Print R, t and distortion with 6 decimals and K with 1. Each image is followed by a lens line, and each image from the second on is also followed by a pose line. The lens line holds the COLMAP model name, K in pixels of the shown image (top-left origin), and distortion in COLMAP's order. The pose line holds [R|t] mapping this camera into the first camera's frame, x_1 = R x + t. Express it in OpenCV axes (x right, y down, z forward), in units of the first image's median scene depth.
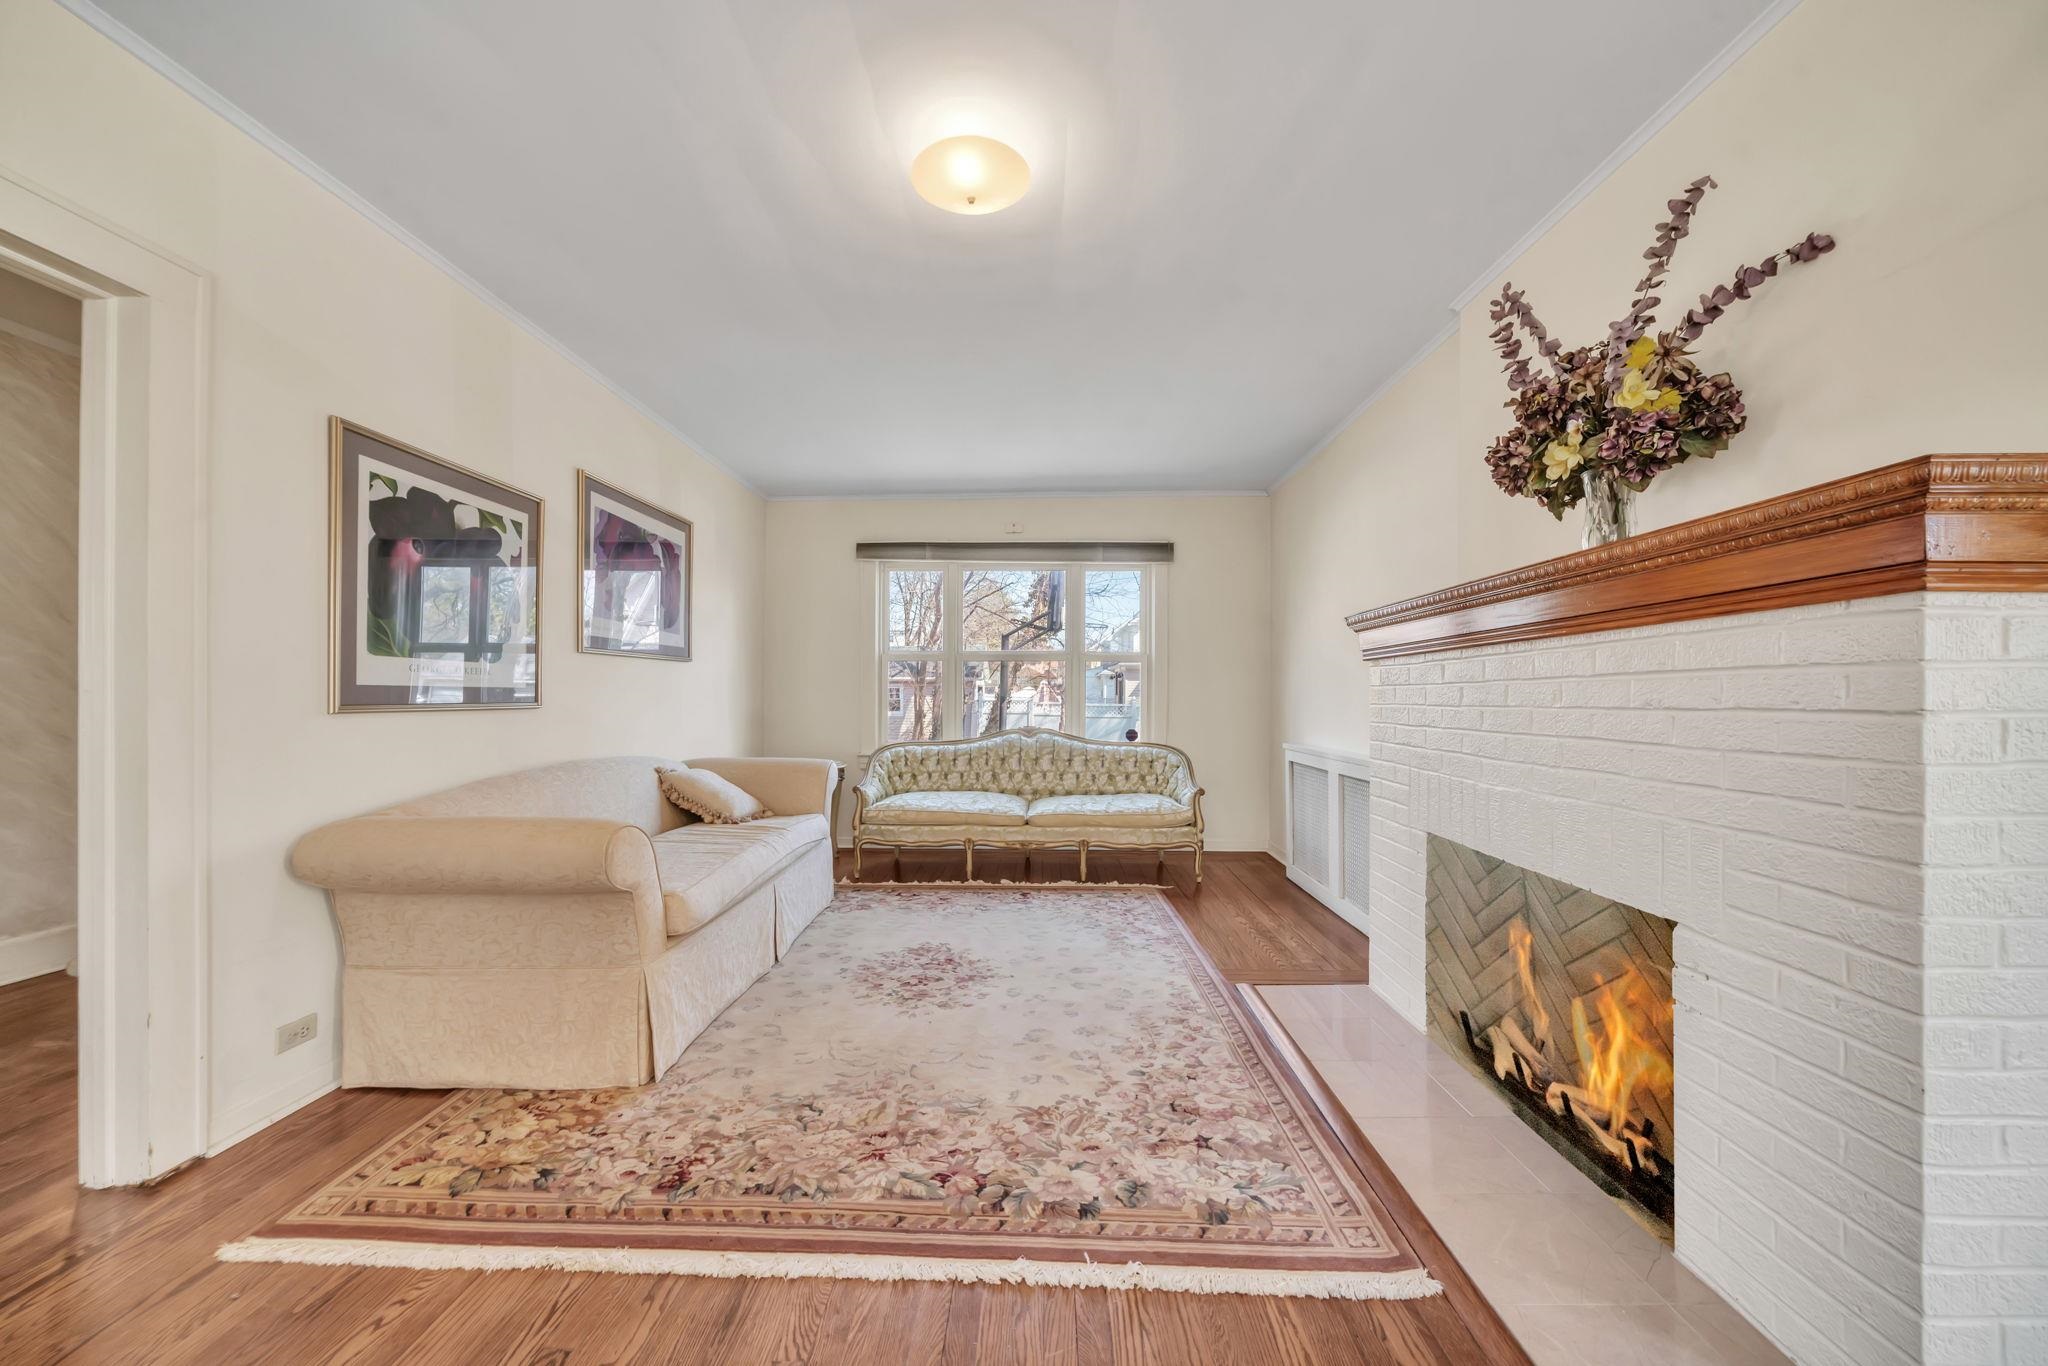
lens RADIAL K [[785.0, 0, 1005.0], [0, 785.0, 682.5], [0, 0, 1]] dist [0.002404, -0.000136]
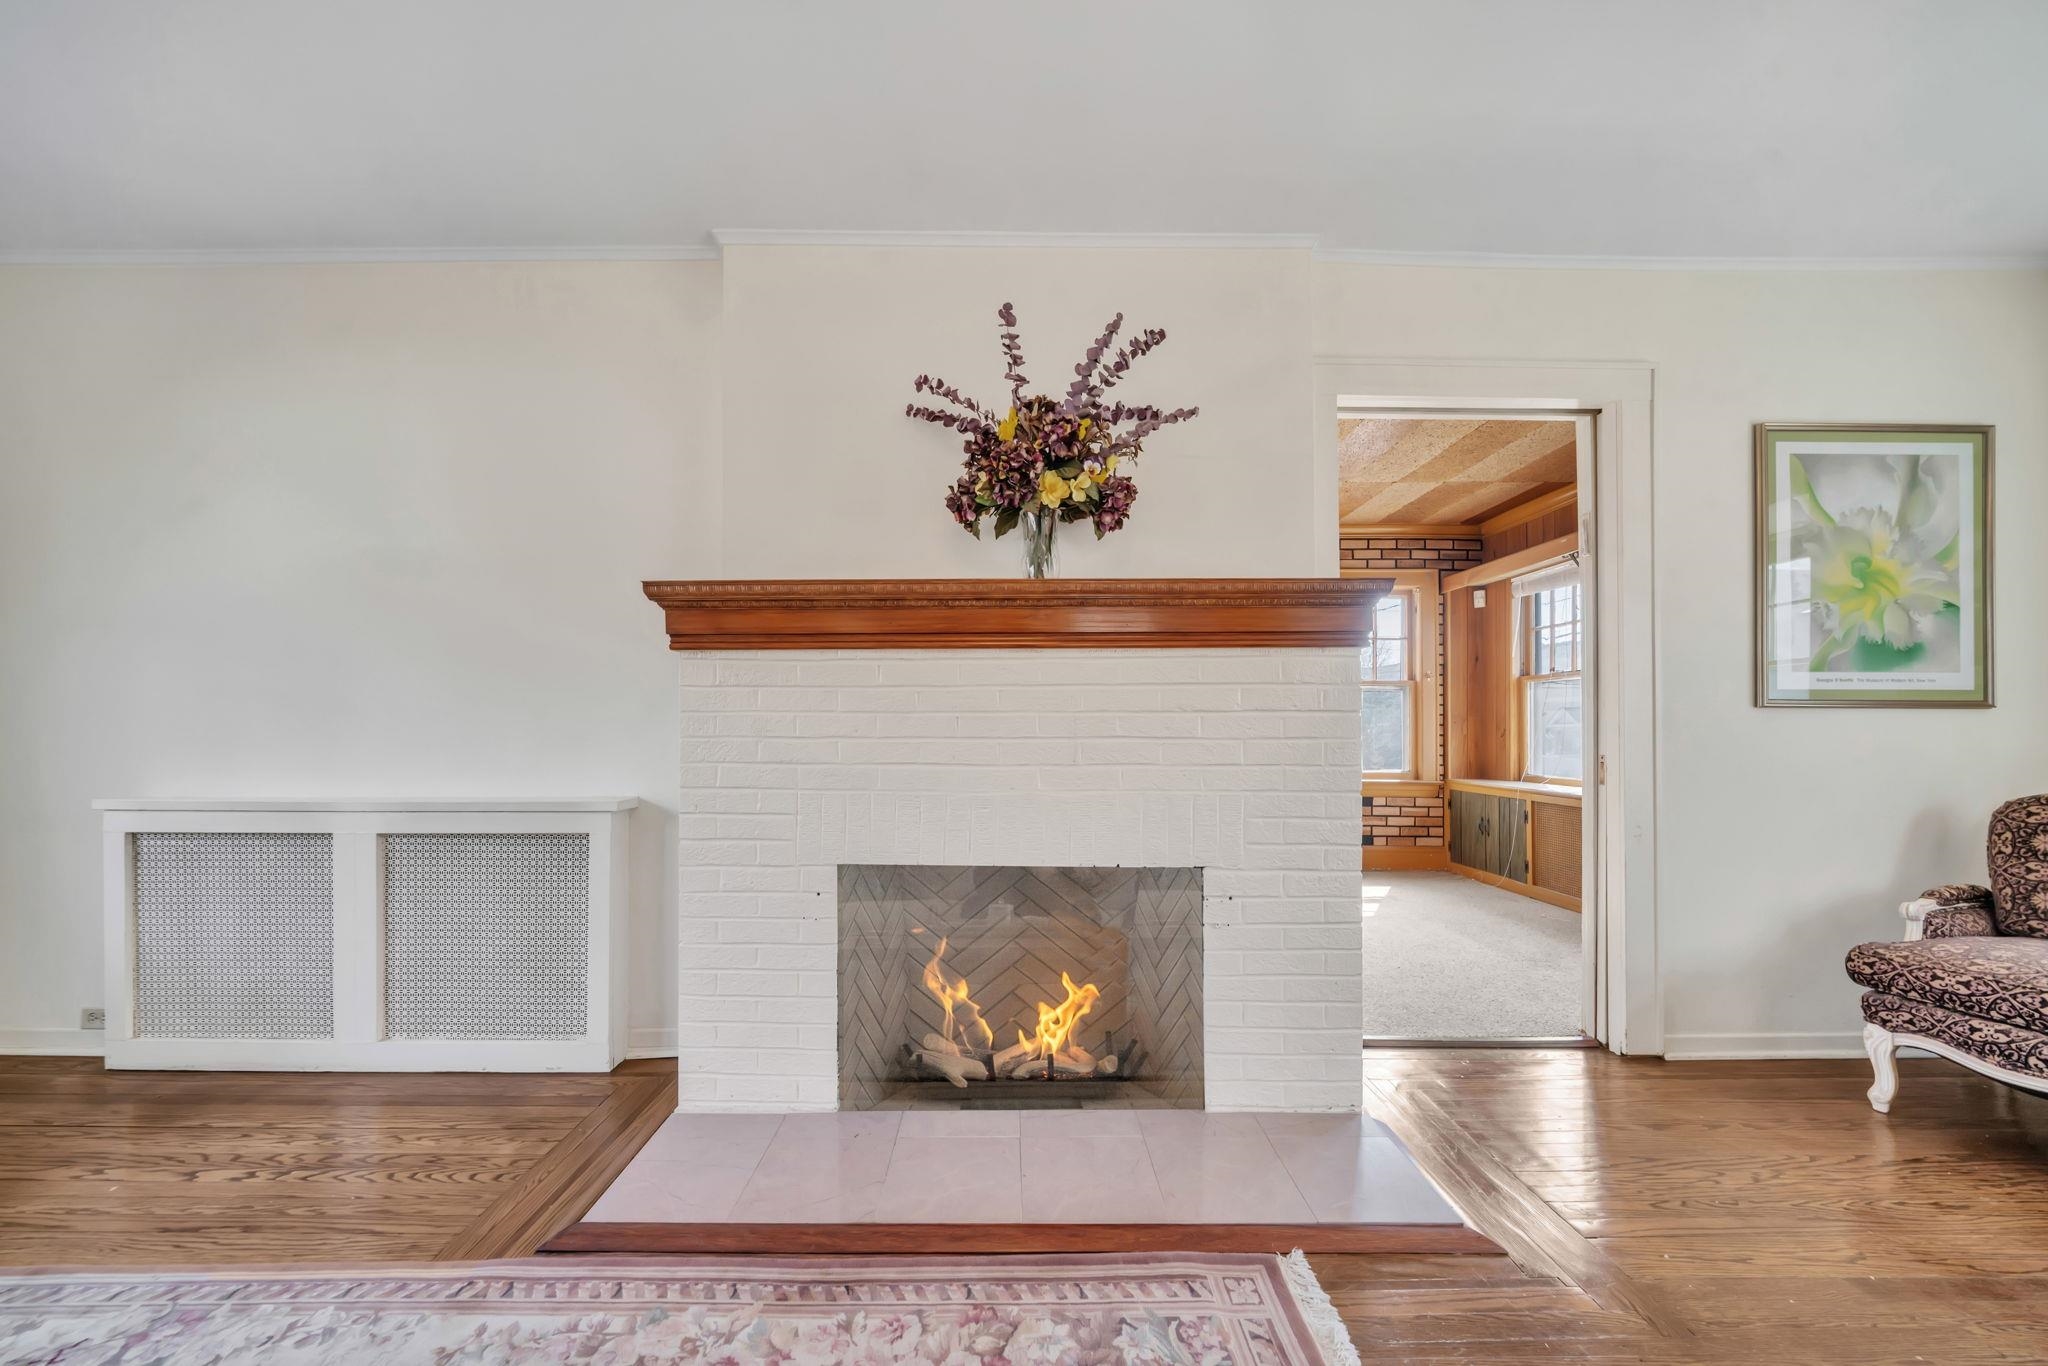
lens RADIAL K [[711.7, 0, 982.3], [0, 711.7, 733.5], [0, 0, 1]] dist [-0.007950, 0.000897]
pose [[-0.051714, 0.001261, 0.998661, -0.236019], [-0.018592, 0.999825, -0.002225, 0.052482], [-0.998489, -0.018682, -0.051682, 0.932600]]
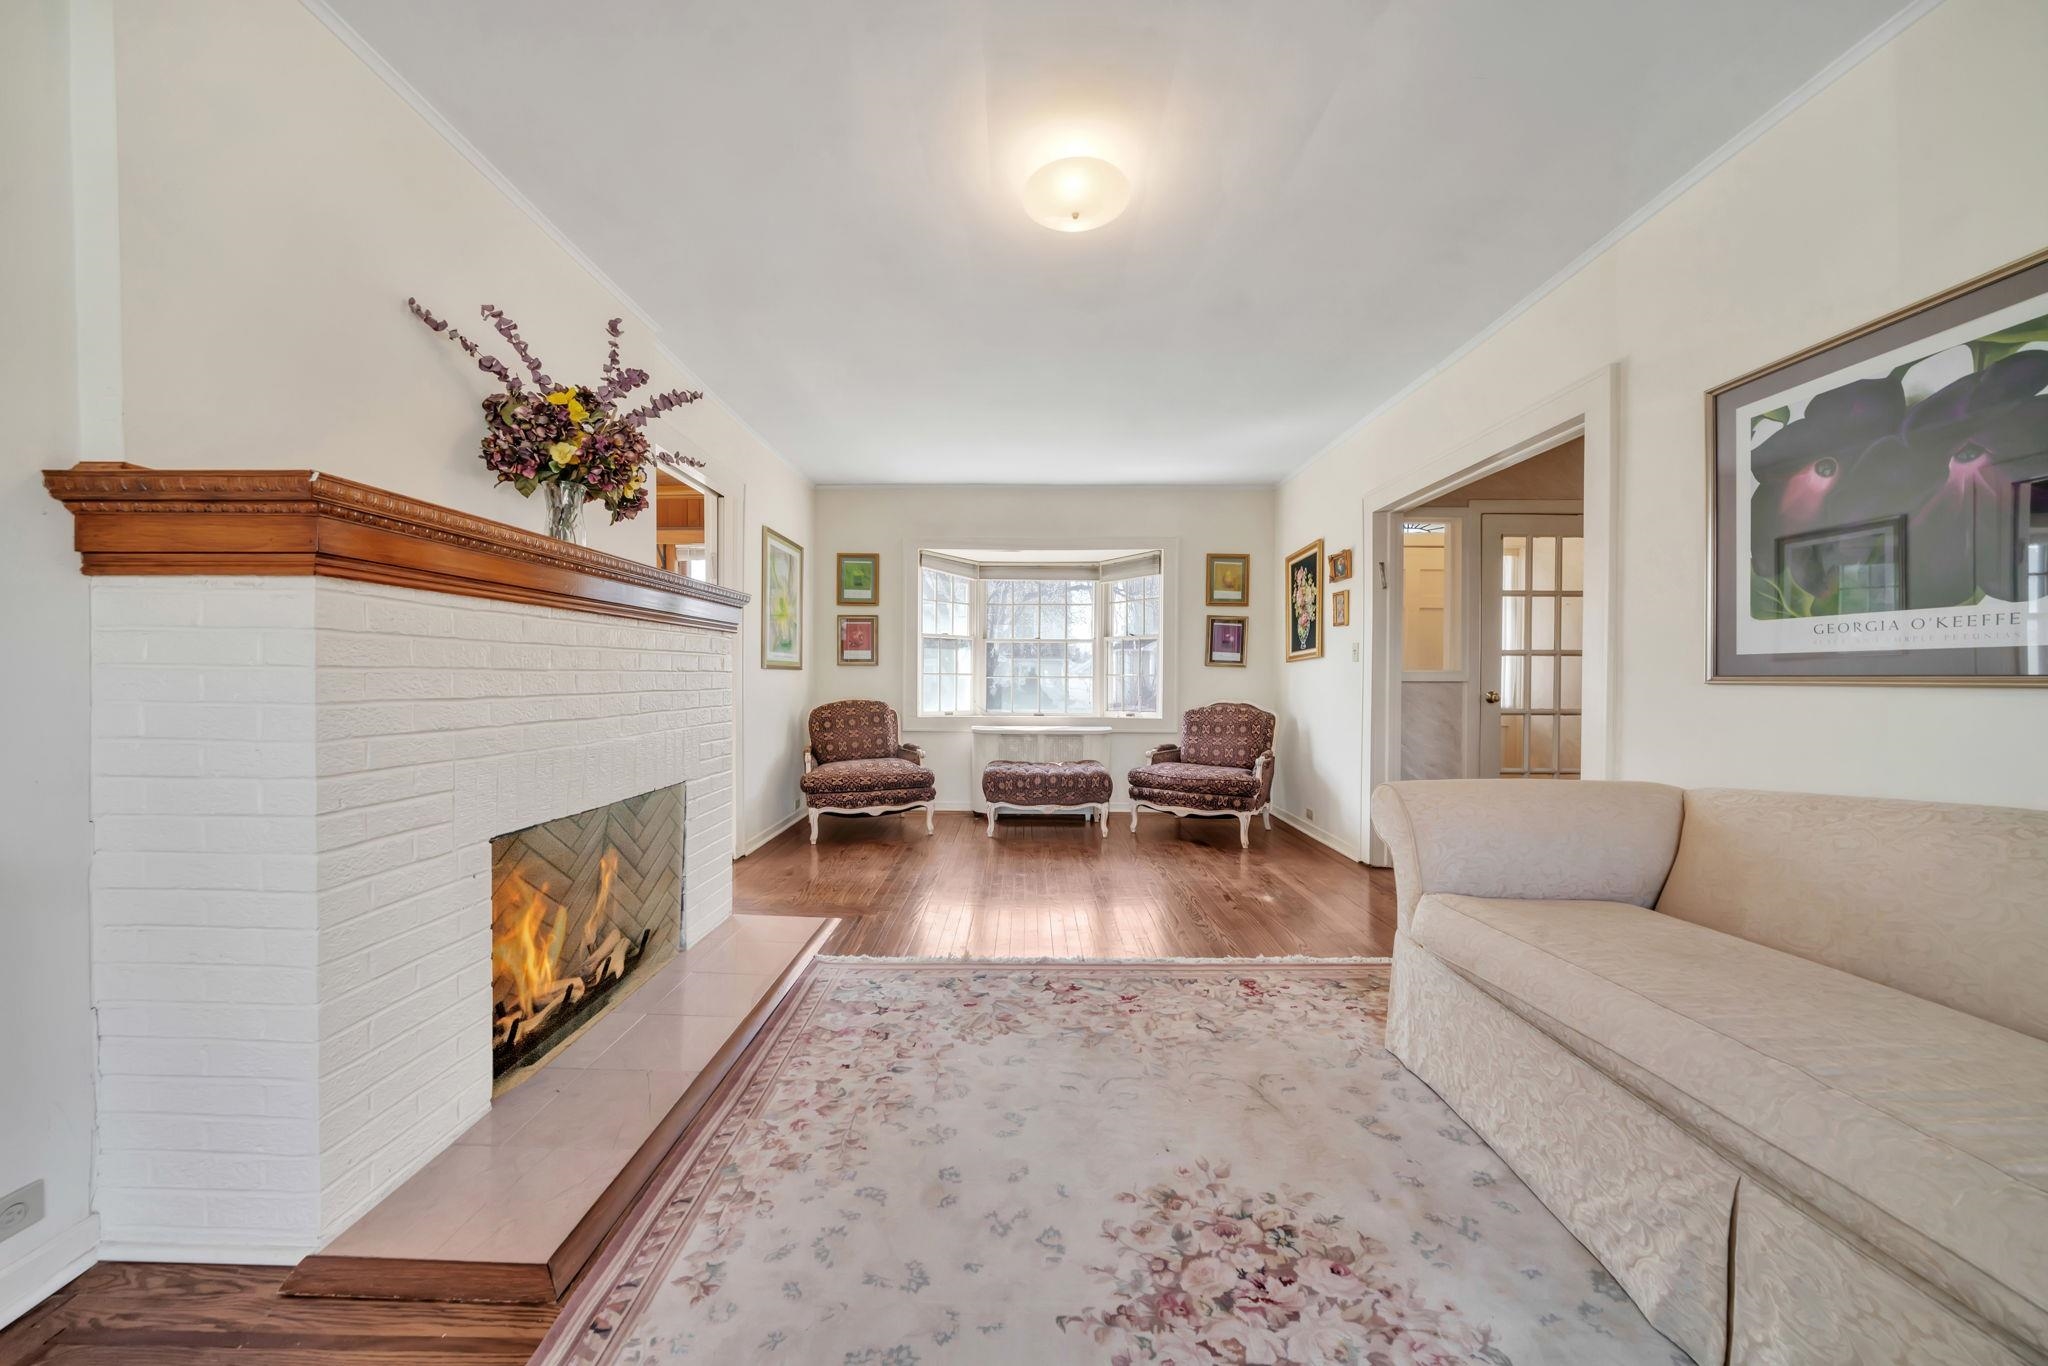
lens RADIAL K [[711.7, 0, 1010.1], [0, 711.7, 681.1], [0, 0, 1]] dist [-0.007950, 0.000897]
pose [[-0.999627, -0.006143, -0.026604, 0.062958], [-0.005849, 0.999921, -0.011102, 0.047625], [0.026670, -0.010942, -0.999584, 1.793541]]
